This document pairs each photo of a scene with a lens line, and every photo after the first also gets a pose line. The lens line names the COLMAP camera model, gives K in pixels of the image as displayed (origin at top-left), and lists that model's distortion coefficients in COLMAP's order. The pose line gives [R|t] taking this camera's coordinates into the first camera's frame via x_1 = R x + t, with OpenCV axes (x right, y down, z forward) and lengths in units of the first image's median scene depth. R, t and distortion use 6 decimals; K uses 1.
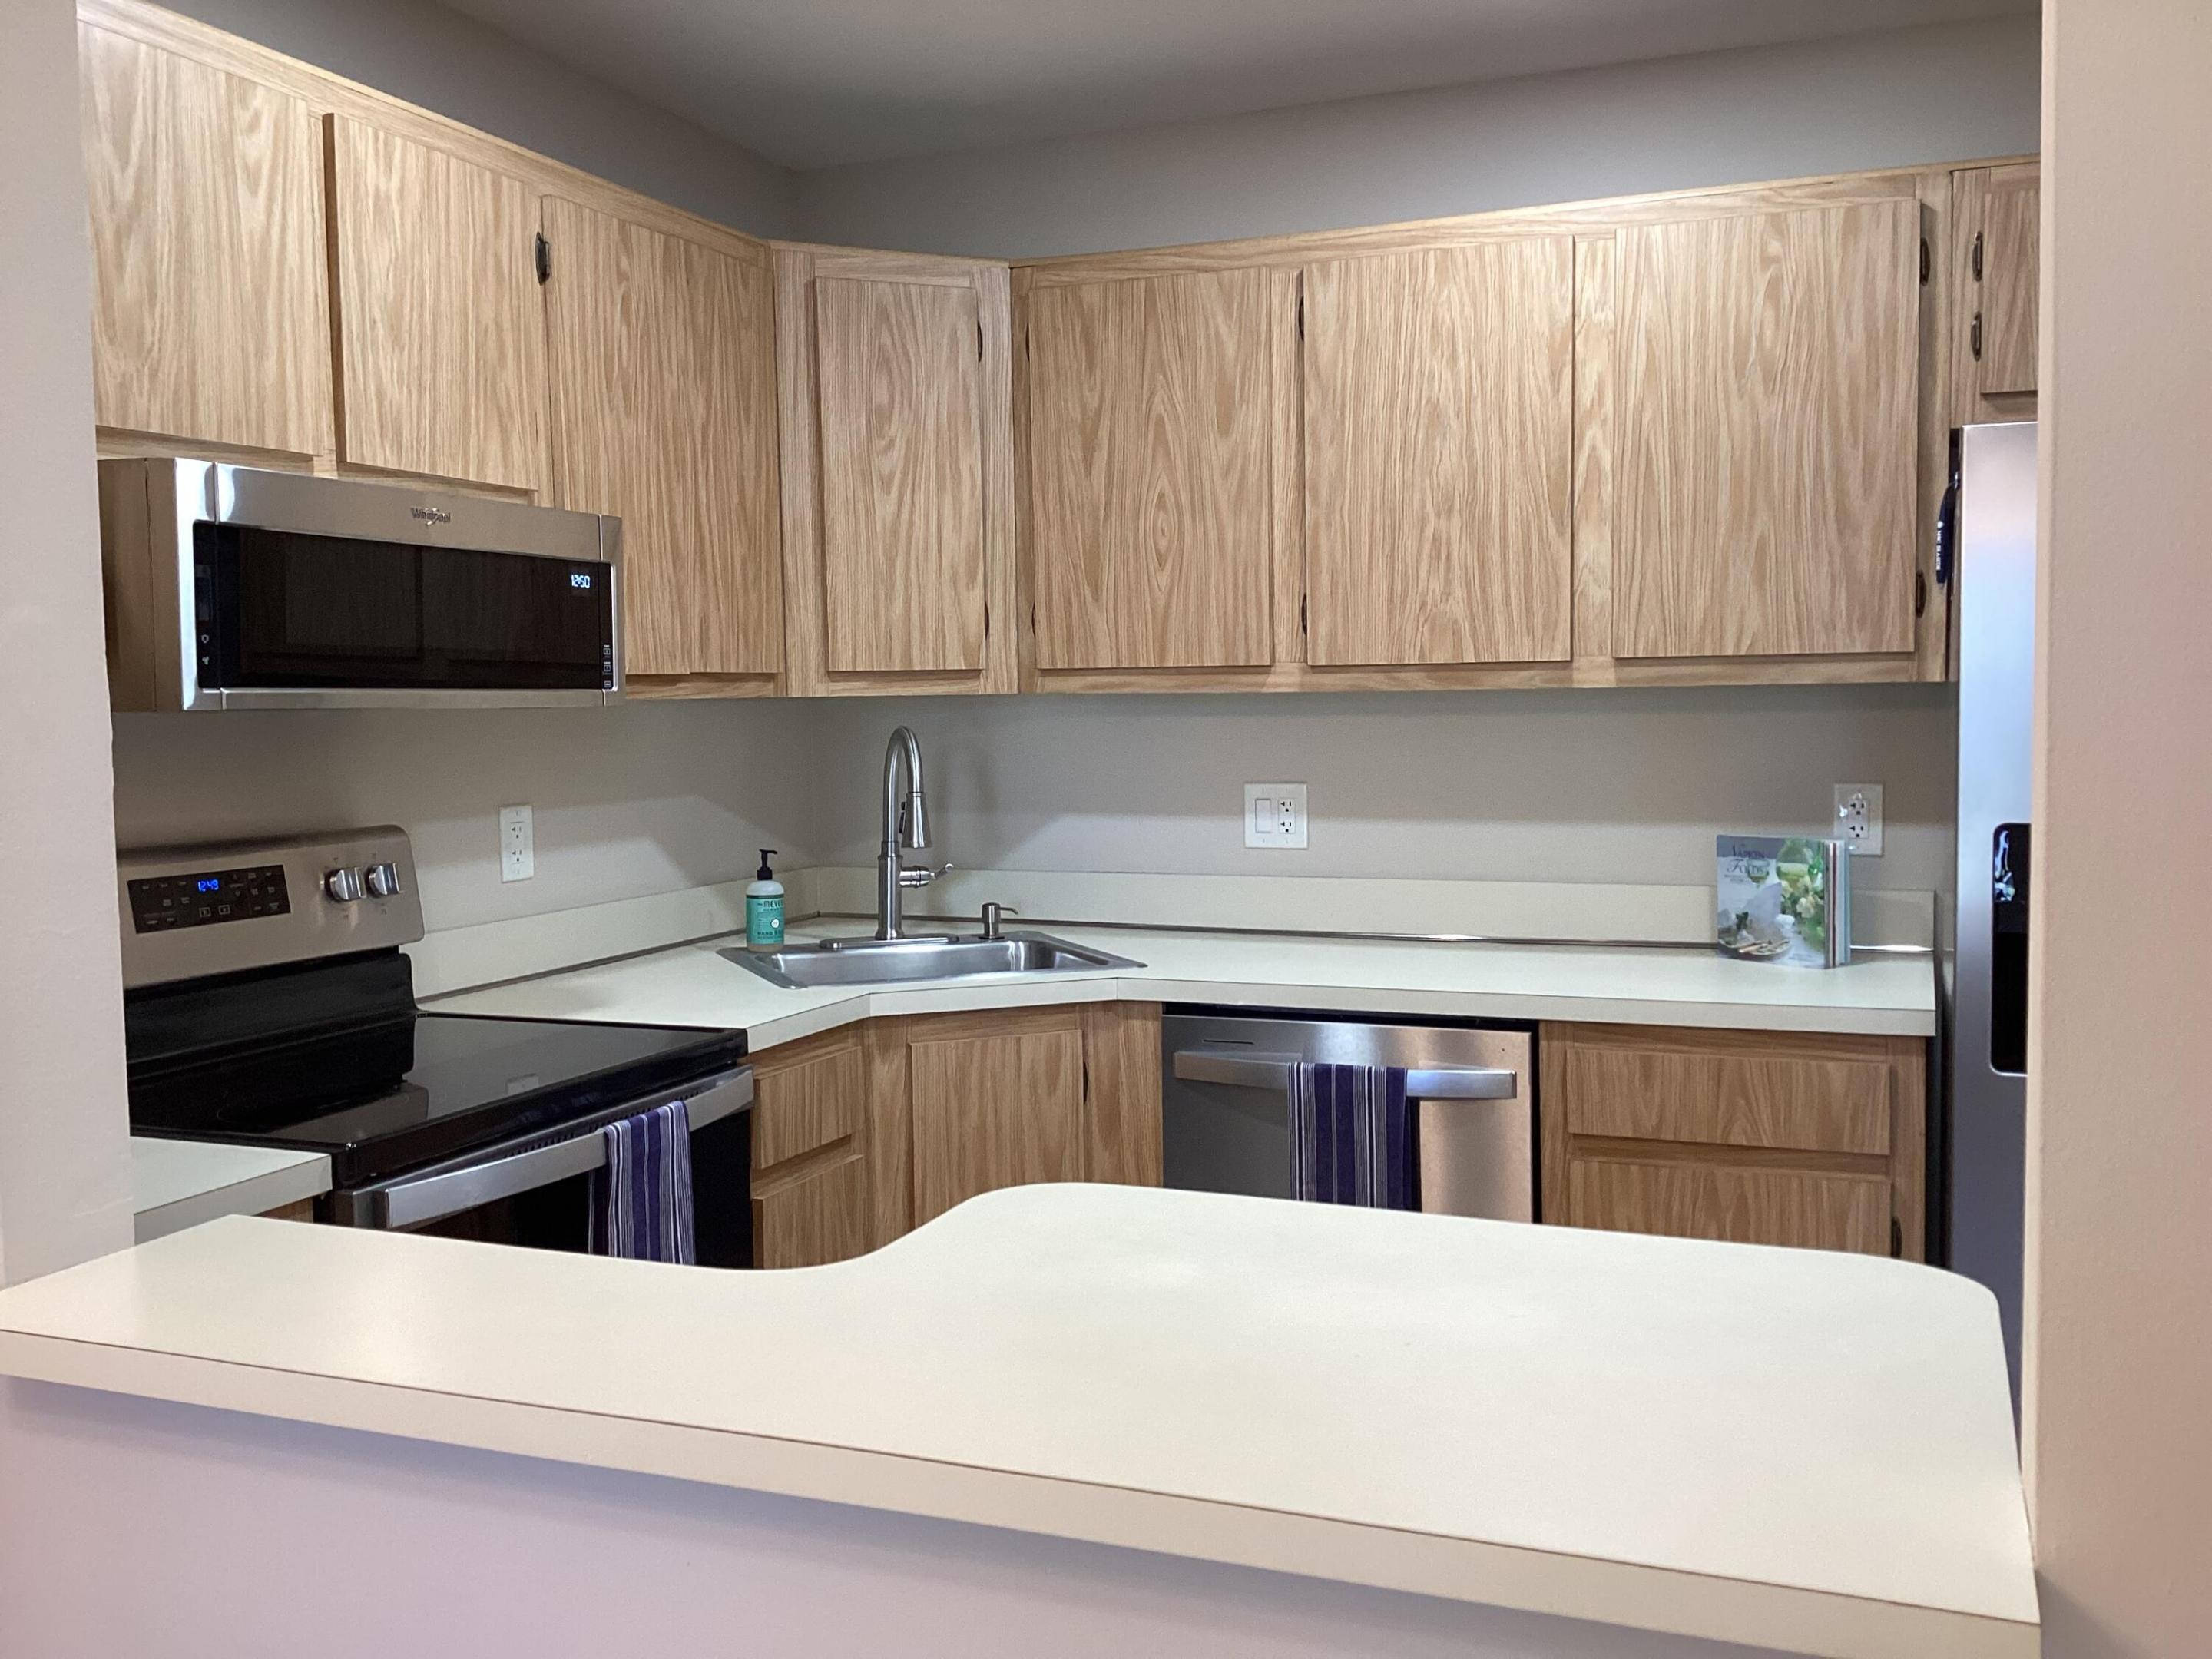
lens RADIAL K [[1988.2, 0, 1105.1], [0, 1988.2, 817.0], [0, 0, 1]] dist [0.129776, -0.243601]
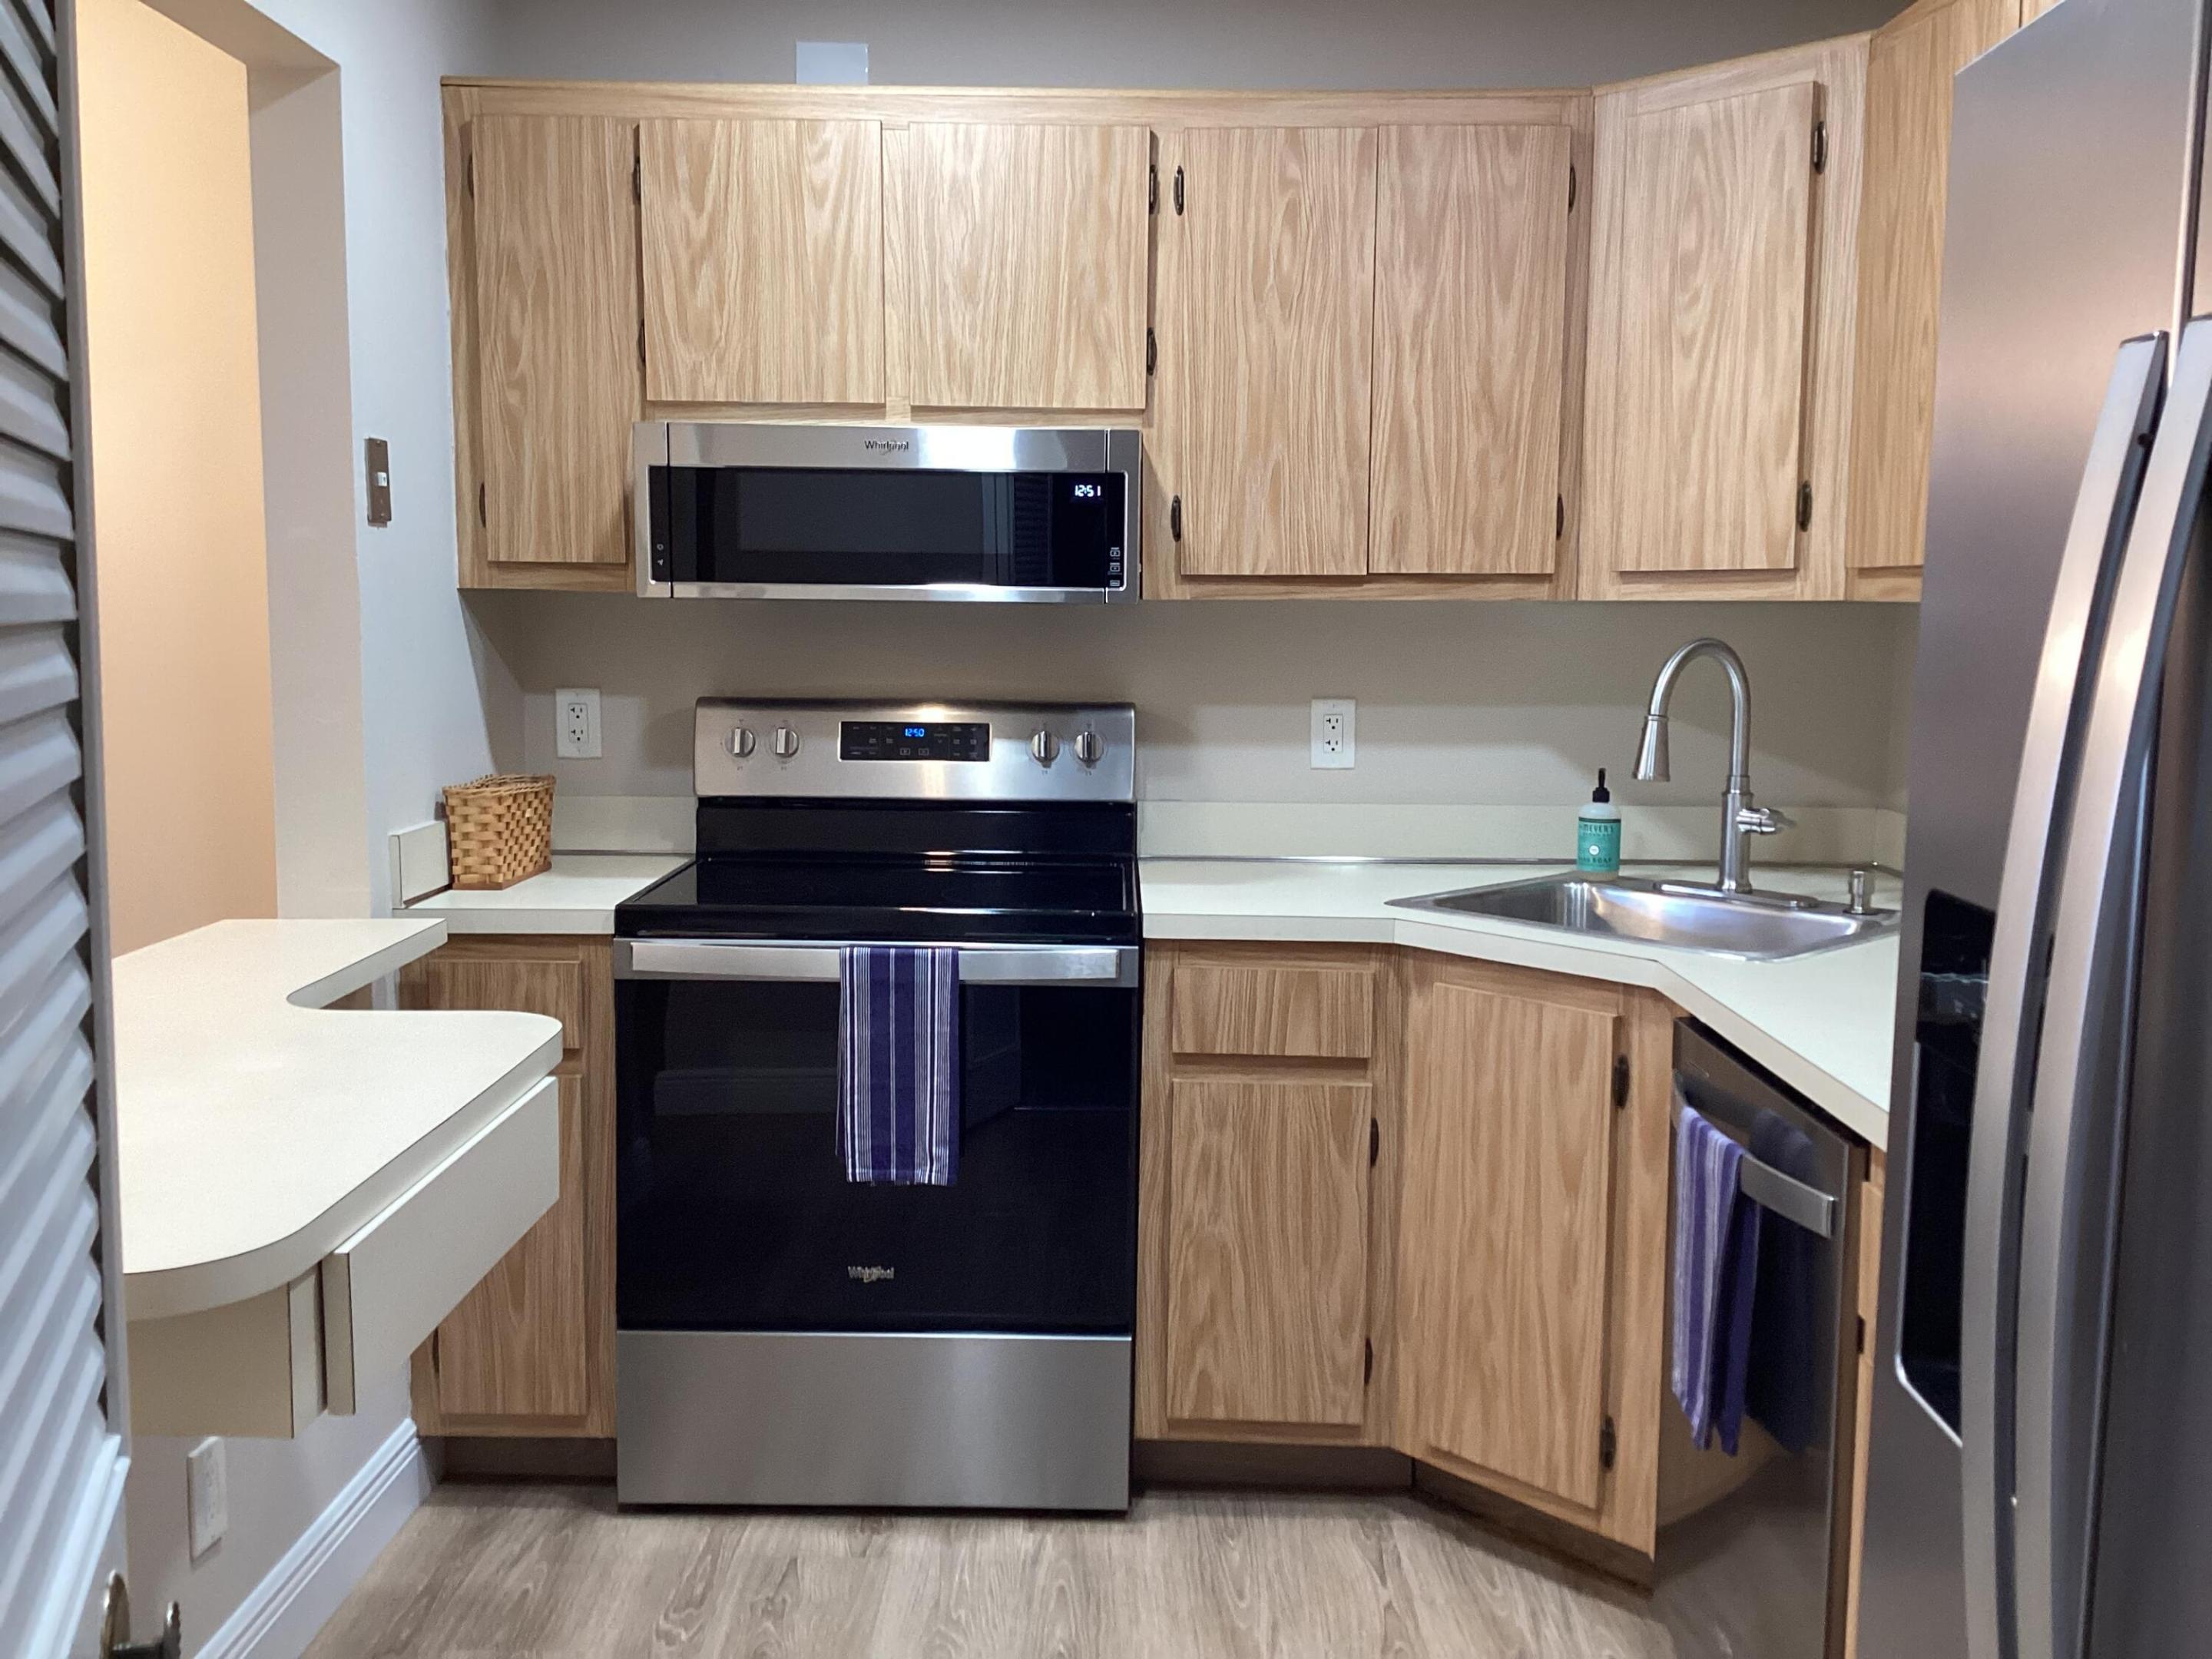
lens RADIAL K [[1988.2, 0, 1105.5], [0, 1988.2, 826.3], [0, 0, 1]] dist [0.129776, -0.243601]
pose [[0.361329, 0.120077, -0.924675, 0.658227], [-0.071506, 0.992322, 0.100919, -0.037286], [0.929693, 0.029655, 0.367141, 0.504297]]
